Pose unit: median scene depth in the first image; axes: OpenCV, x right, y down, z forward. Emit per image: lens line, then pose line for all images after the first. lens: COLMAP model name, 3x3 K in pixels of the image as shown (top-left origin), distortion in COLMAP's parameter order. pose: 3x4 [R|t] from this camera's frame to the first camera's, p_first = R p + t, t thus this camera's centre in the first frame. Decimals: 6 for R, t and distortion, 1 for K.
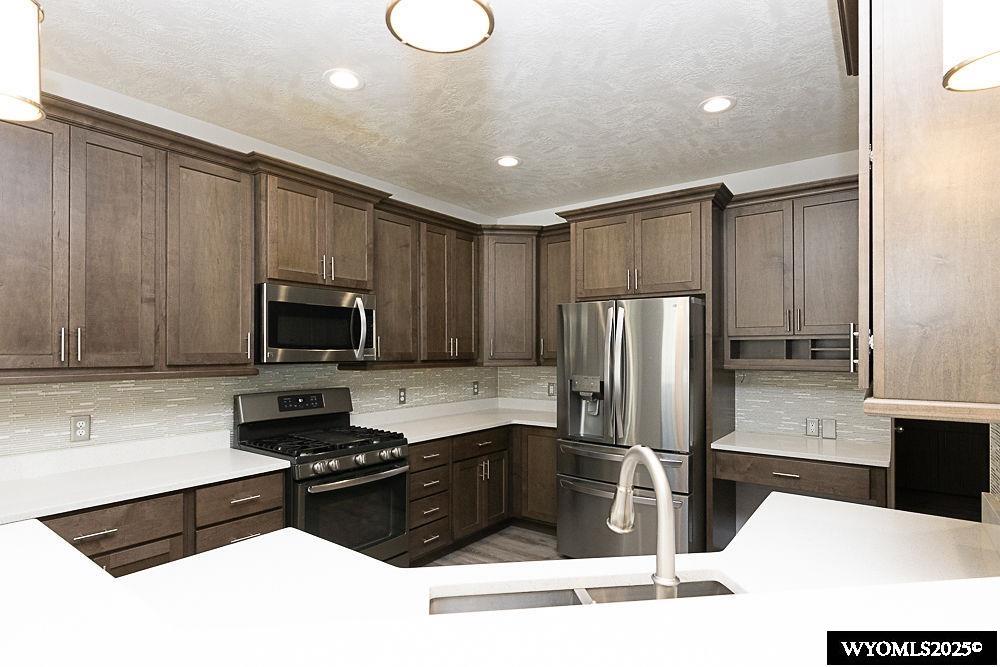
lens RADIAL K [[511.9, 0, 518.5], [0, 511.9, 346.3], [0, 0, 1]] dist [0.005451, 0.000278]
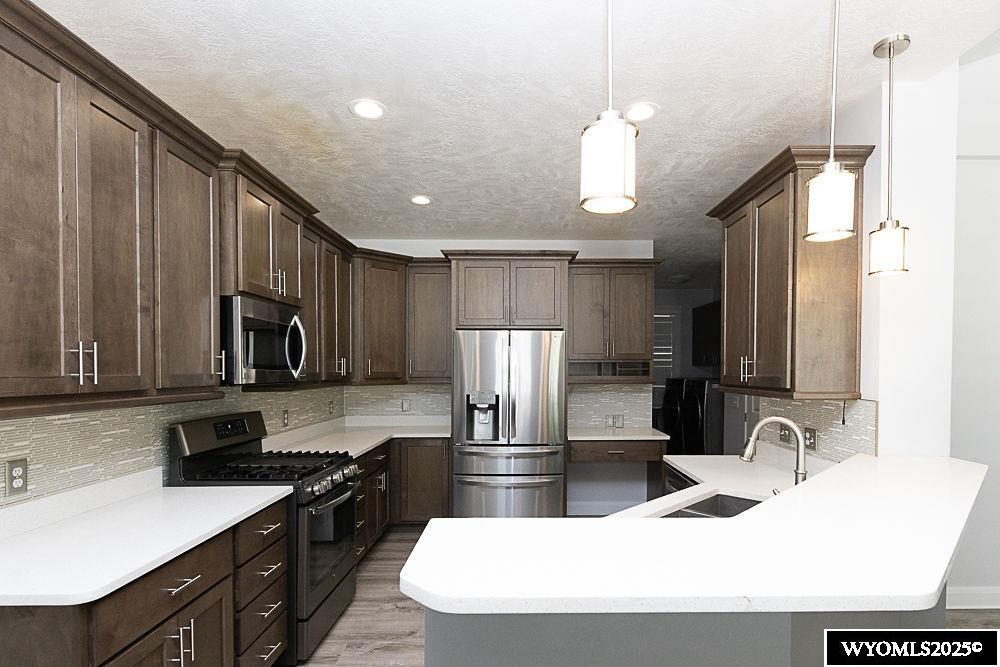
lens RADIAL K [[488.0, 0, 534.4], [0, 488.0, 374.1], [0, 0, 1]] dist [0.000609, -0.000317]
pose [[0.795601, -0.006029, 0.605791, -0.512837], [-0.004530, 0.999863, 0.015900, -0.001394], [-0.605804, -0.015394, 0.795465, 0.002335]]
